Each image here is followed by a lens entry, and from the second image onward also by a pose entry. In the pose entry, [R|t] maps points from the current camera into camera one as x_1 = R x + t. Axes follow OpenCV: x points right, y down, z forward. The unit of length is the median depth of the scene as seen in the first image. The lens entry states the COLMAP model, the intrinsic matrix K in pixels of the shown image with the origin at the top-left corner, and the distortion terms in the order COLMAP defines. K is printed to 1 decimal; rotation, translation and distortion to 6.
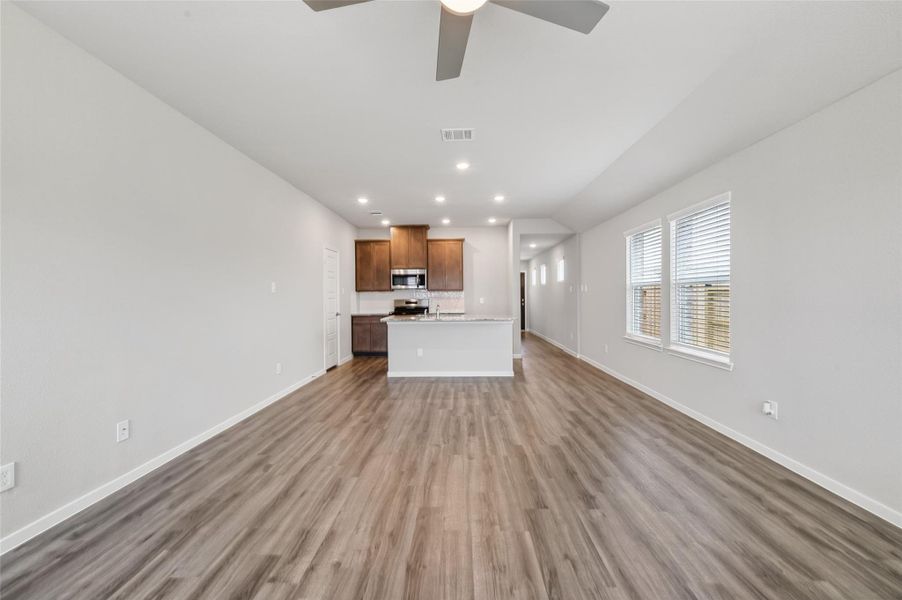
lens RADIAL K [[381.6, 0, 449.2], [0, 381.6, 305.9], [0, 0, 1]] dist [0.000250, 0.001985]
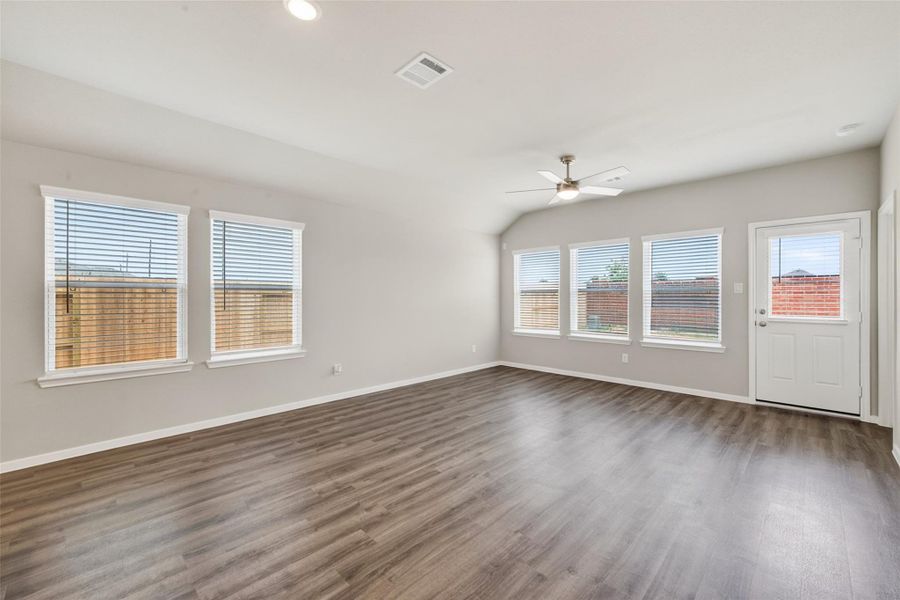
lens RADIAL K [[368.7, 0, 447.4], [0, 368.7, 297.8], [0, 0, 1]] dist [-0.001792, 0.001834]
pose [[-0.741506, 0.012956, 0.670821, -0.410561], [0.026837, 0.999586, 0.010359, -0.029985], [-0.670409, 0.025684, -0.741547, 1.312524]]
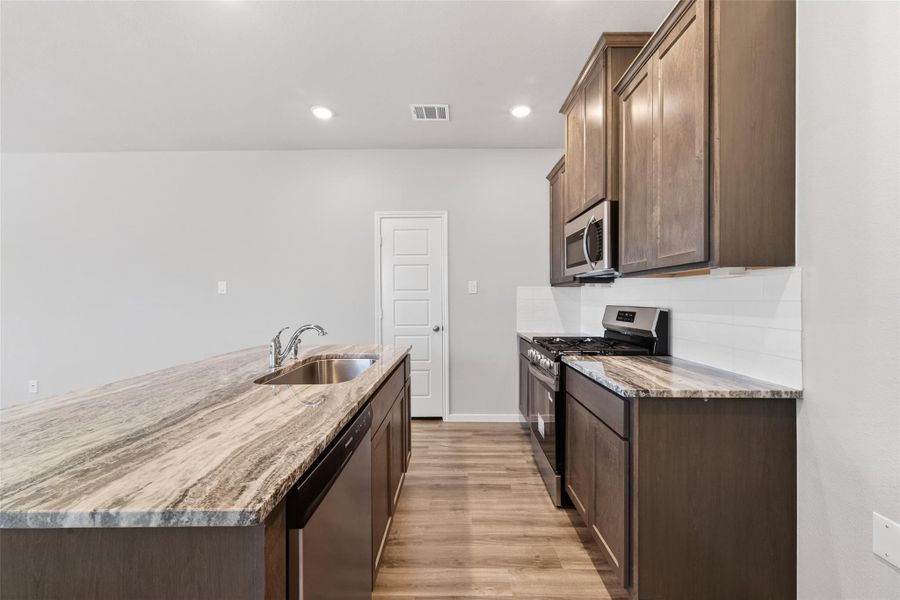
lens RADIAL K [[368.7, 0, 447.2], [0, 368.7, 298.3], [0, 0, 1]] dist [-0.001792, 0.001834]
pose [[0.000854, 0.013099, -0.999914, 0.412356], [-0.020101, 0.999712, 0.013079, -0.049363], [0.999798, 0.020089, 0.001117, 1.711168]]
